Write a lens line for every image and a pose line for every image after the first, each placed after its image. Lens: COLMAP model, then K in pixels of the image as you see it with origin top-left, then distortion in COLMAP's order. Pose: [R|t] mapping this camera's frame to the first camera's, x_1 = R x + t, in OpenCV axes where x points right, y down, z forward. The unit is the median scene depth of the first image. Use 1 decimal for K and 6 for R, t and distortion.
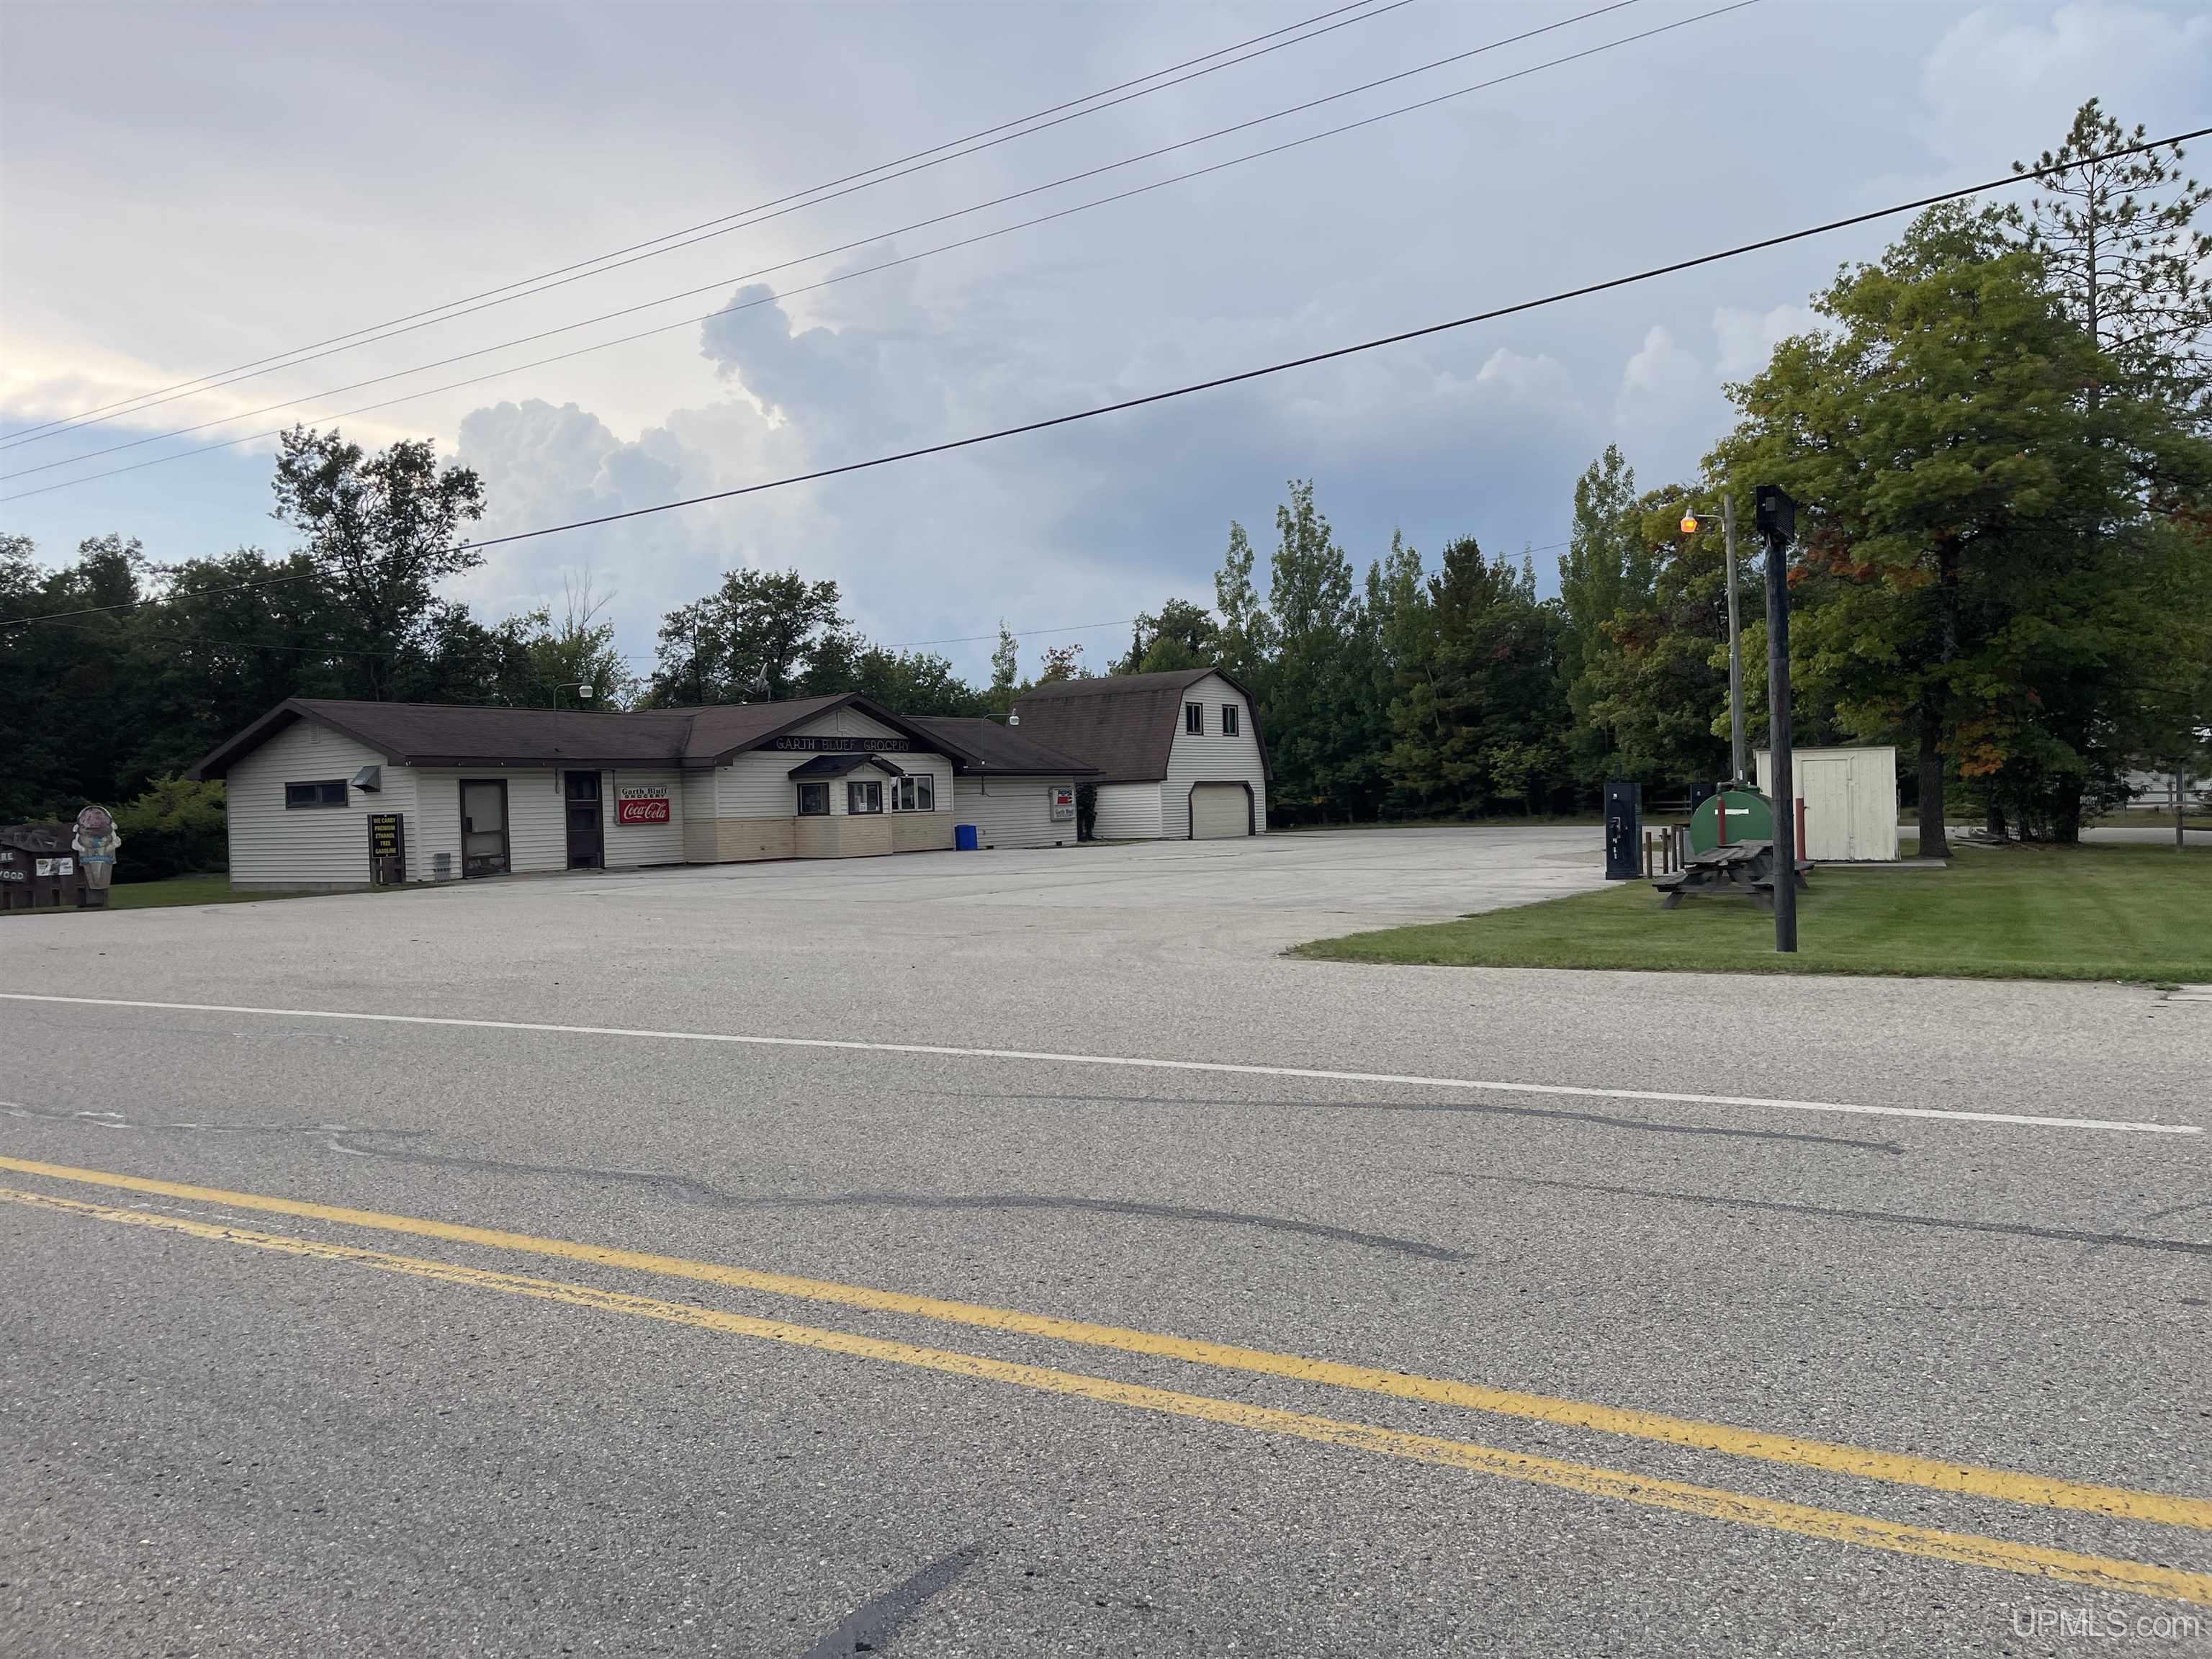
lens RADIAL K [[1623.3, 0, 1023.5], [0, 1623.3, 824.2], [0, 0, 1]] dist [0.027633, -0.000221]
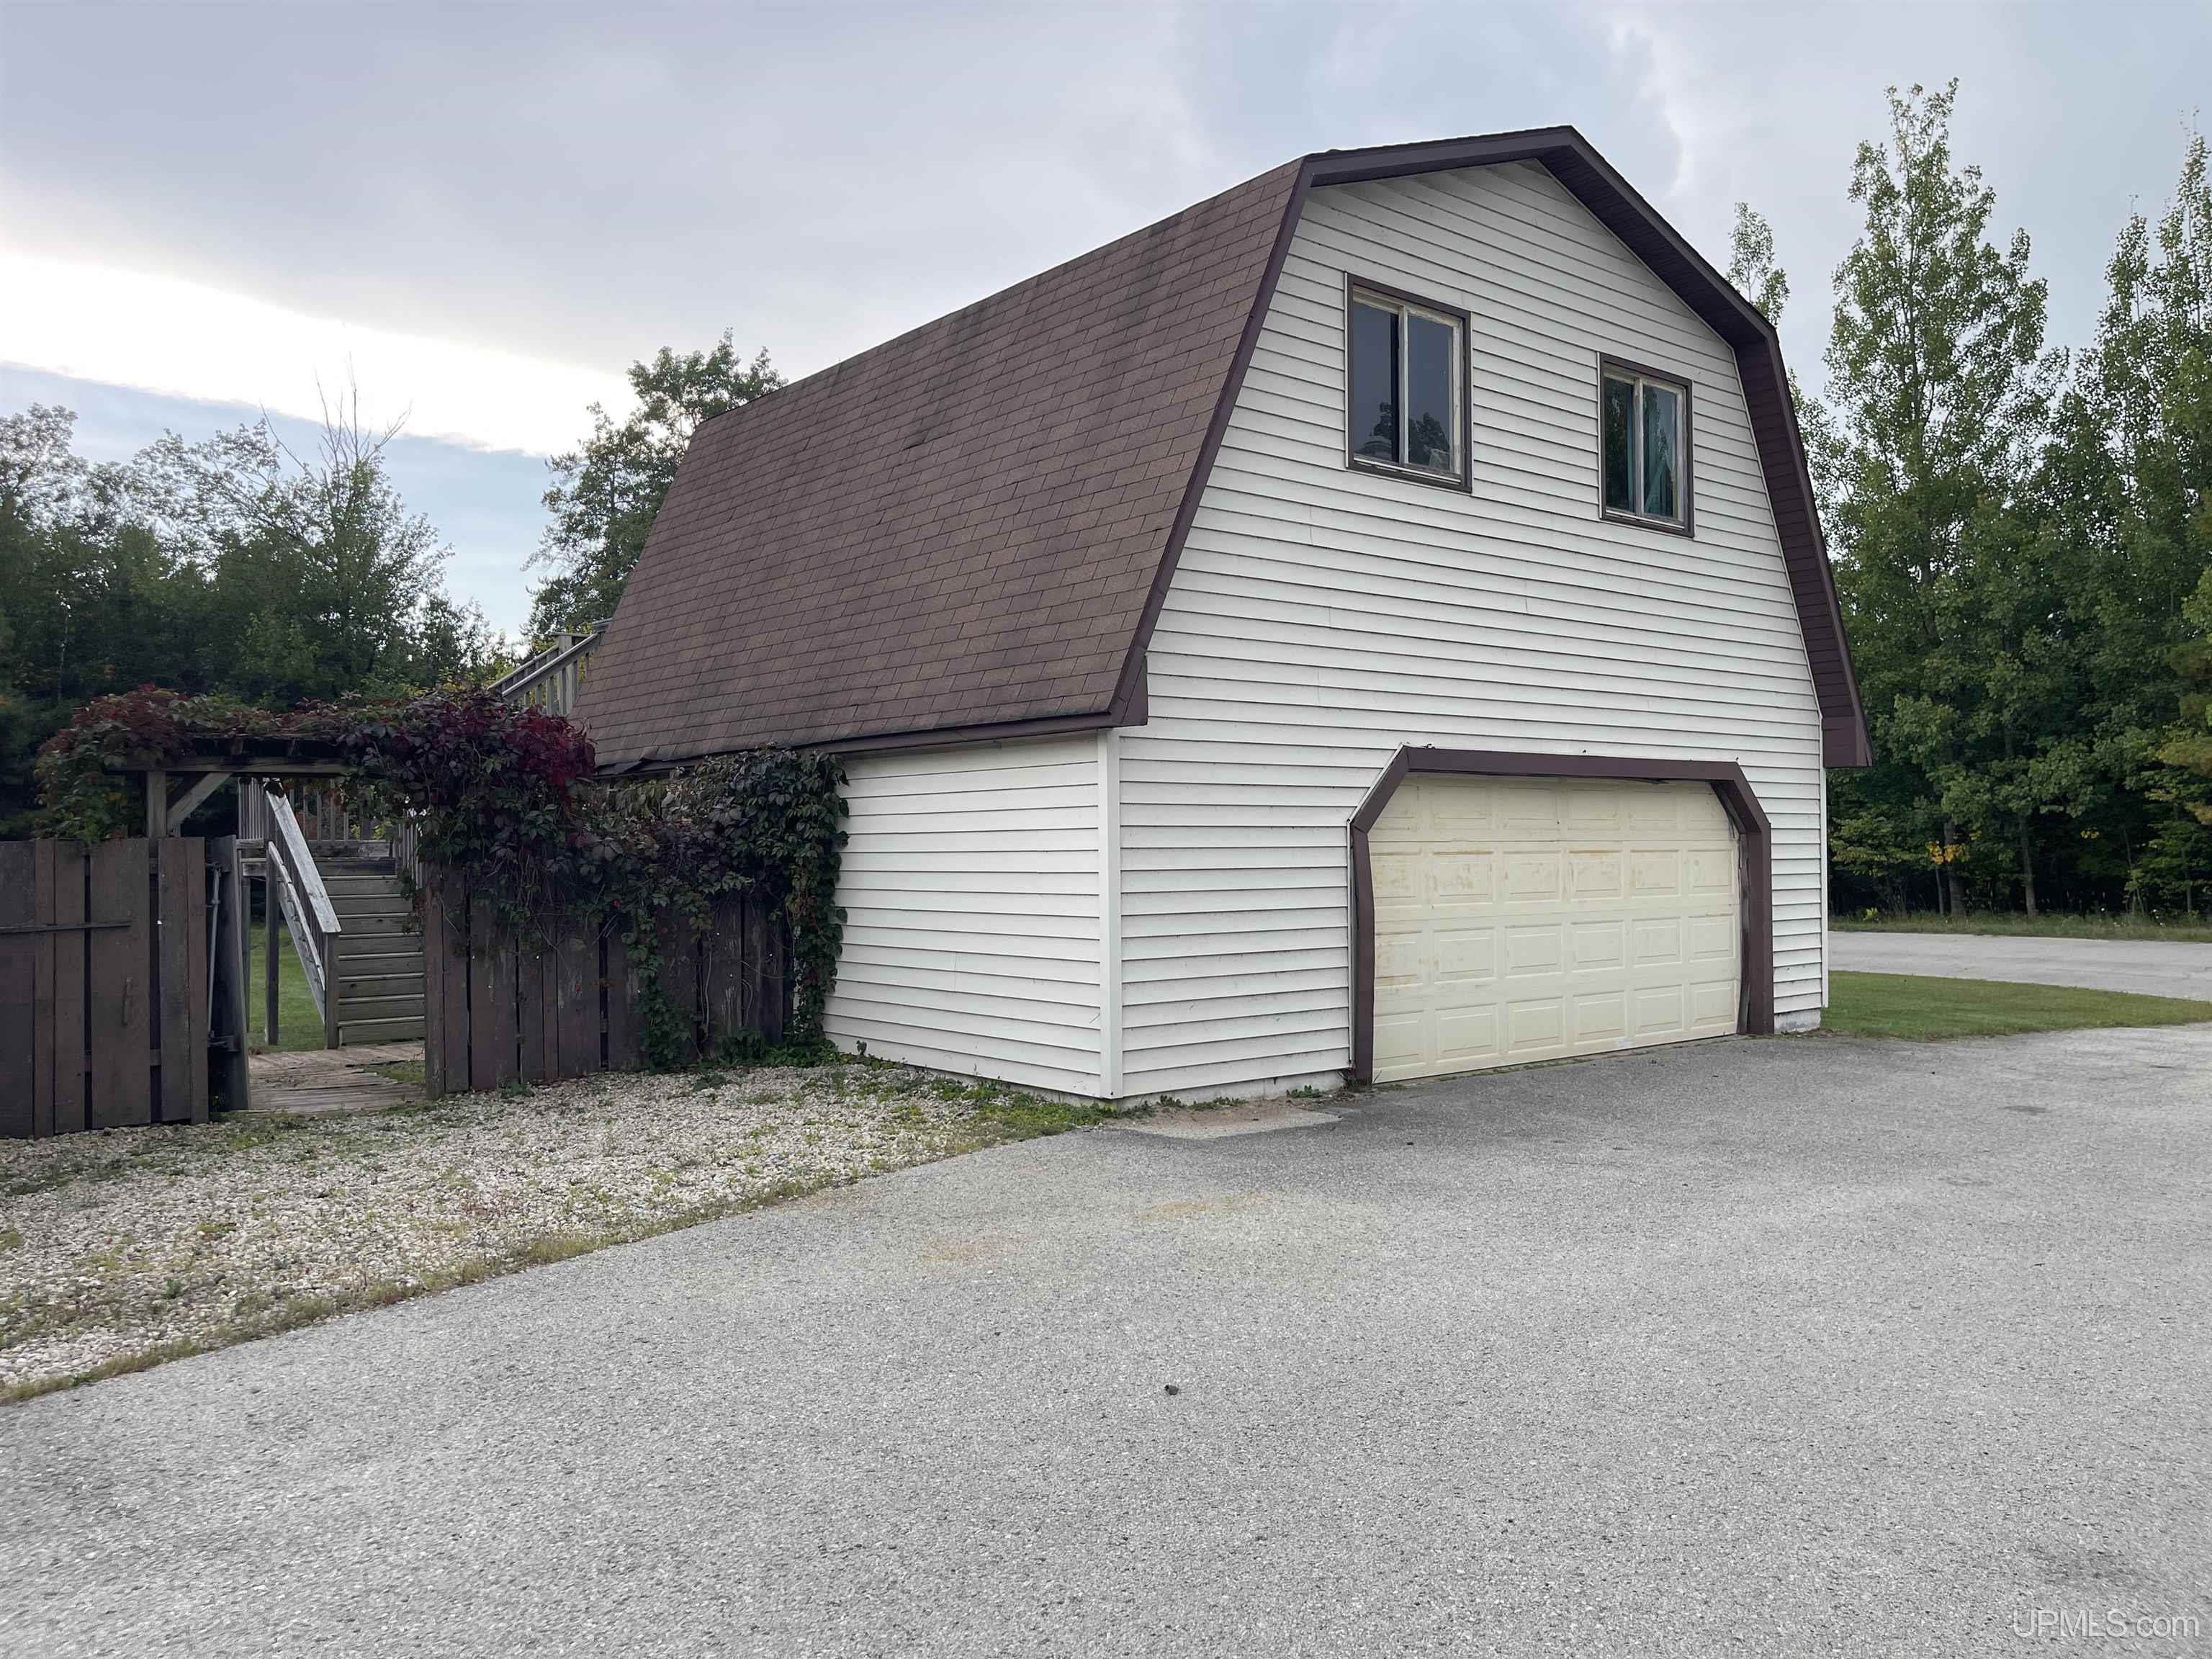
lens RADIAL K [[1662.6, 0, 1106.0], [0, 1662.6, 829.5], [0, 0, 1]] dist [0.000649, -0.004622]
pose [[0.969941, 0.025935, -0.241956, 0.108589], [-0.029595, 0.999496, -0.011504, -0.013603], [0.241536, 0.018319, 0.970219, 0.753660]]
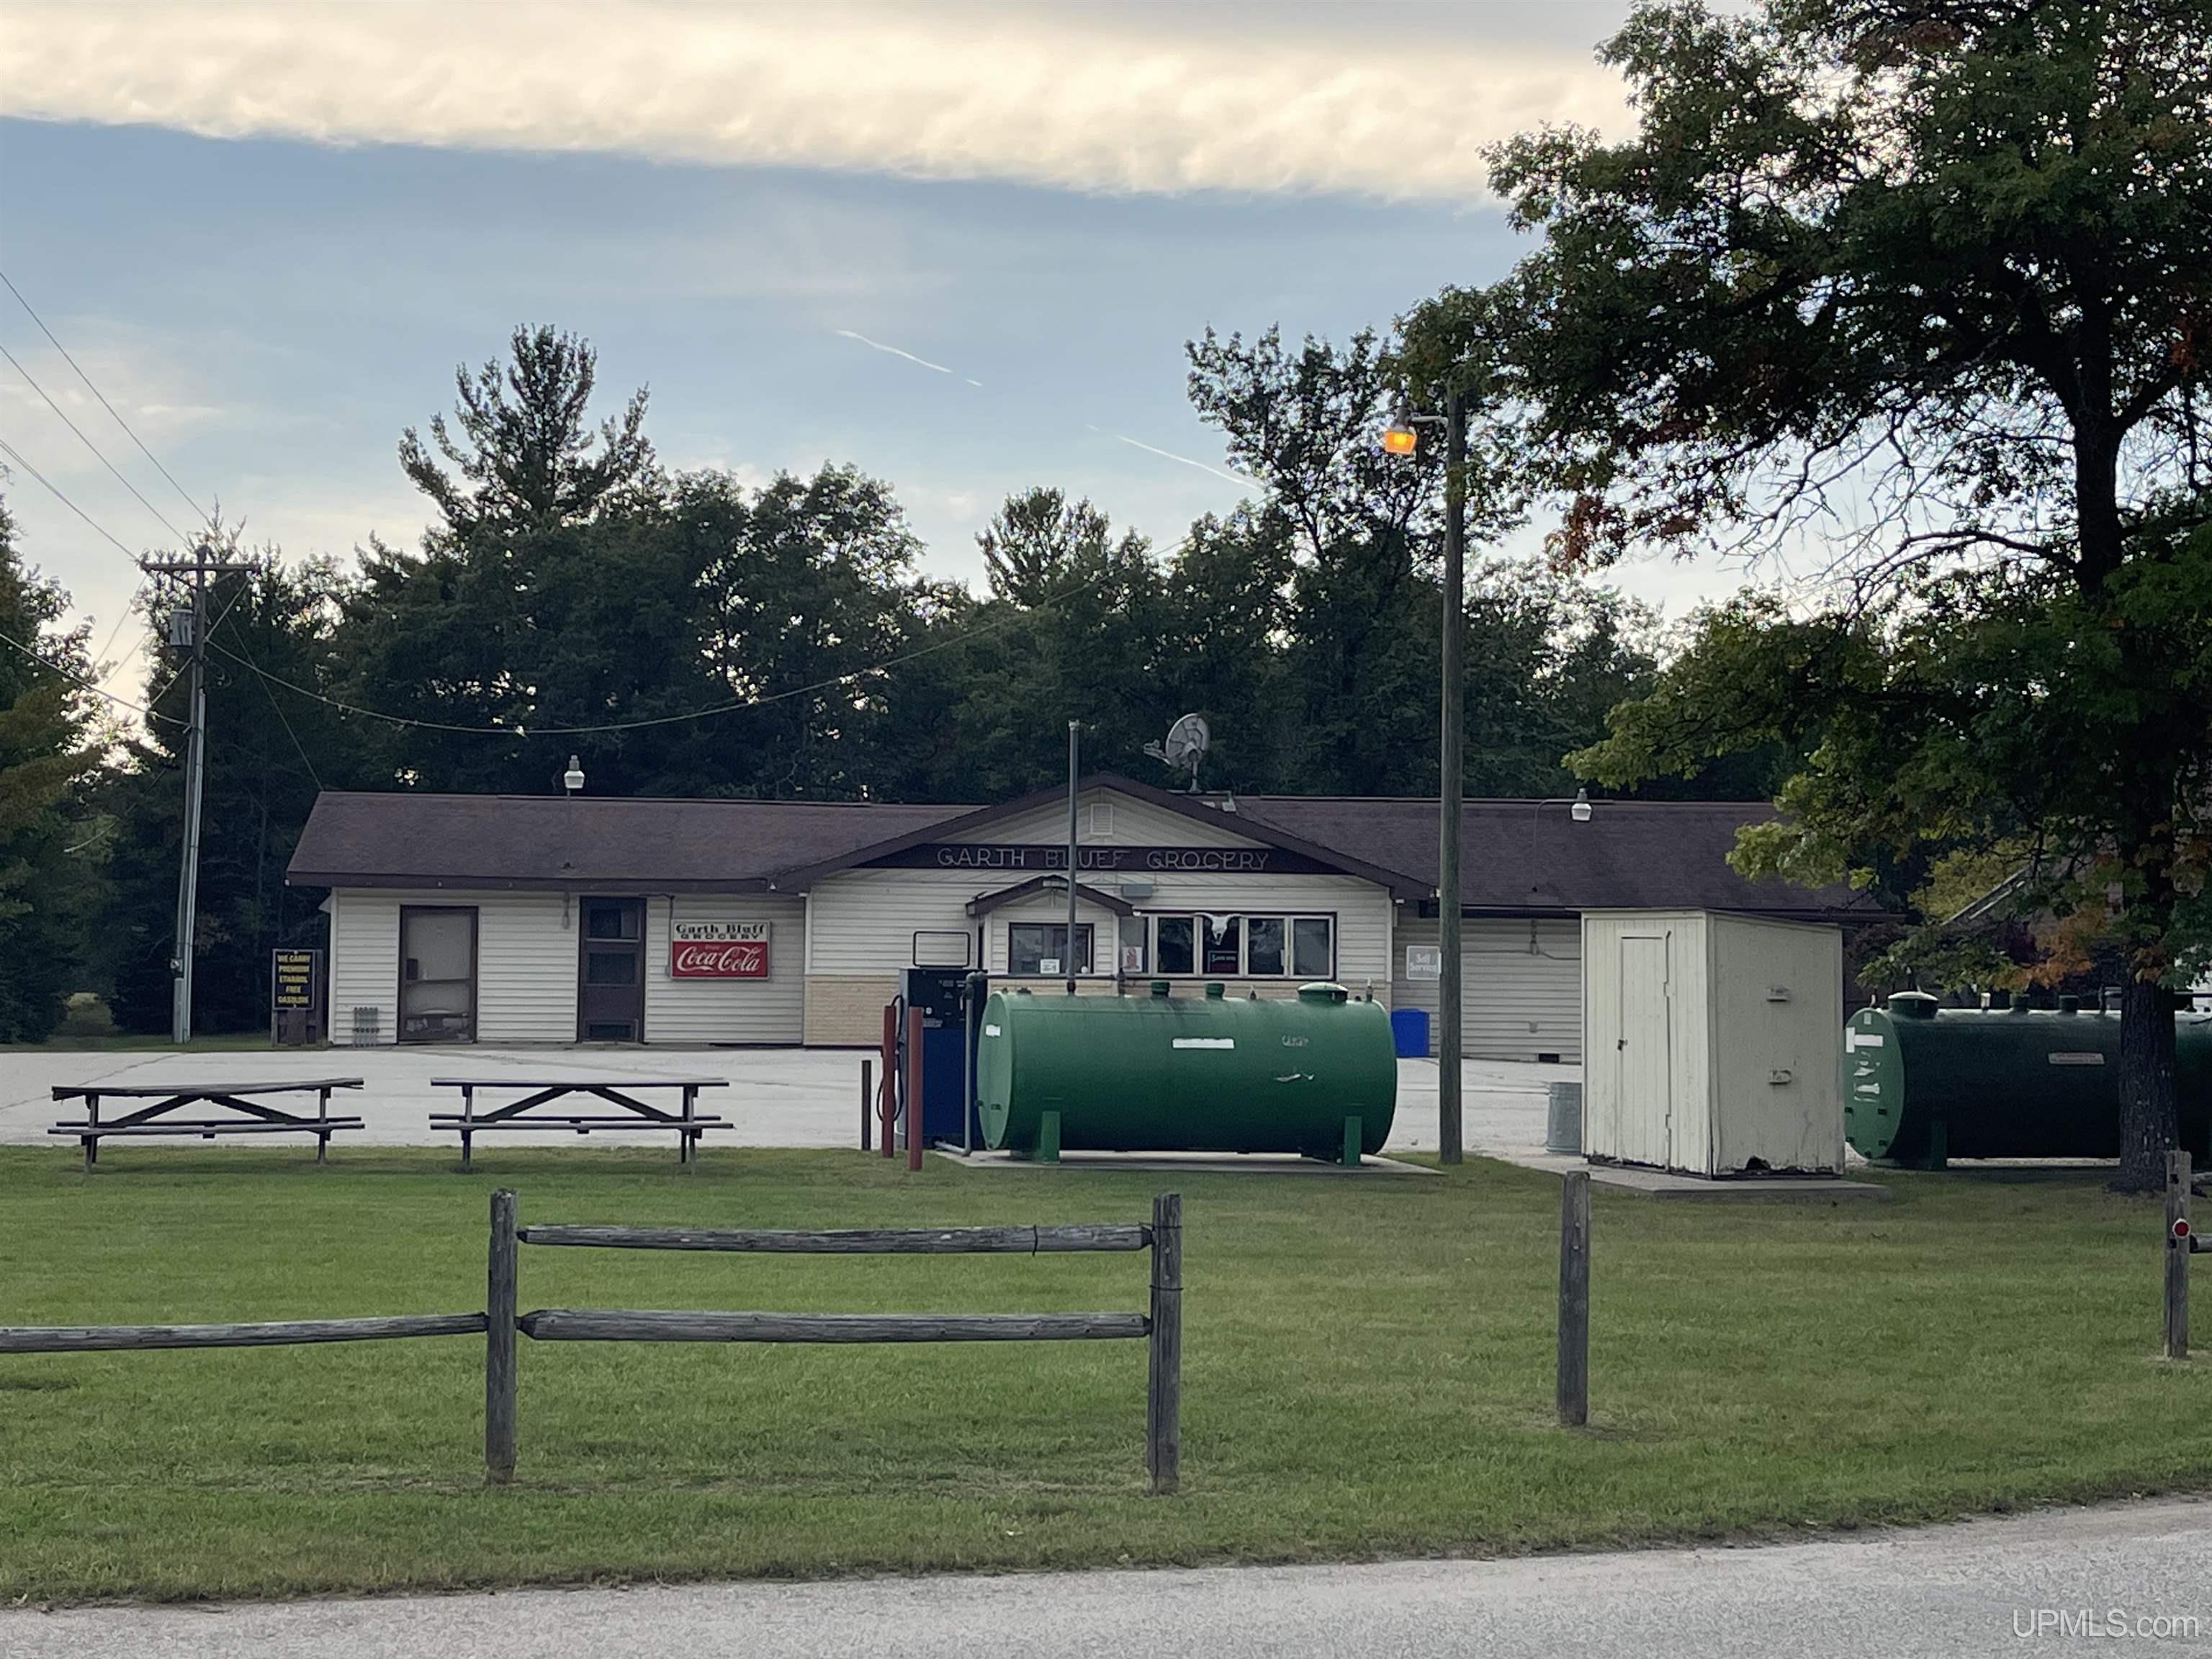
lens RADIAL K [[3460.4, 0, 1106.0], [0, 3460.4, 829.5], [0, 0, 1]] dist [-0.014845, -0.013754]
pose [[0.682034, 0.006668, -0.731290, 0.540605], [-0.037841, 0.998941, -0.026183, -0.018089], [0.730341, 0.045530, 0.681564, 0.102588]]
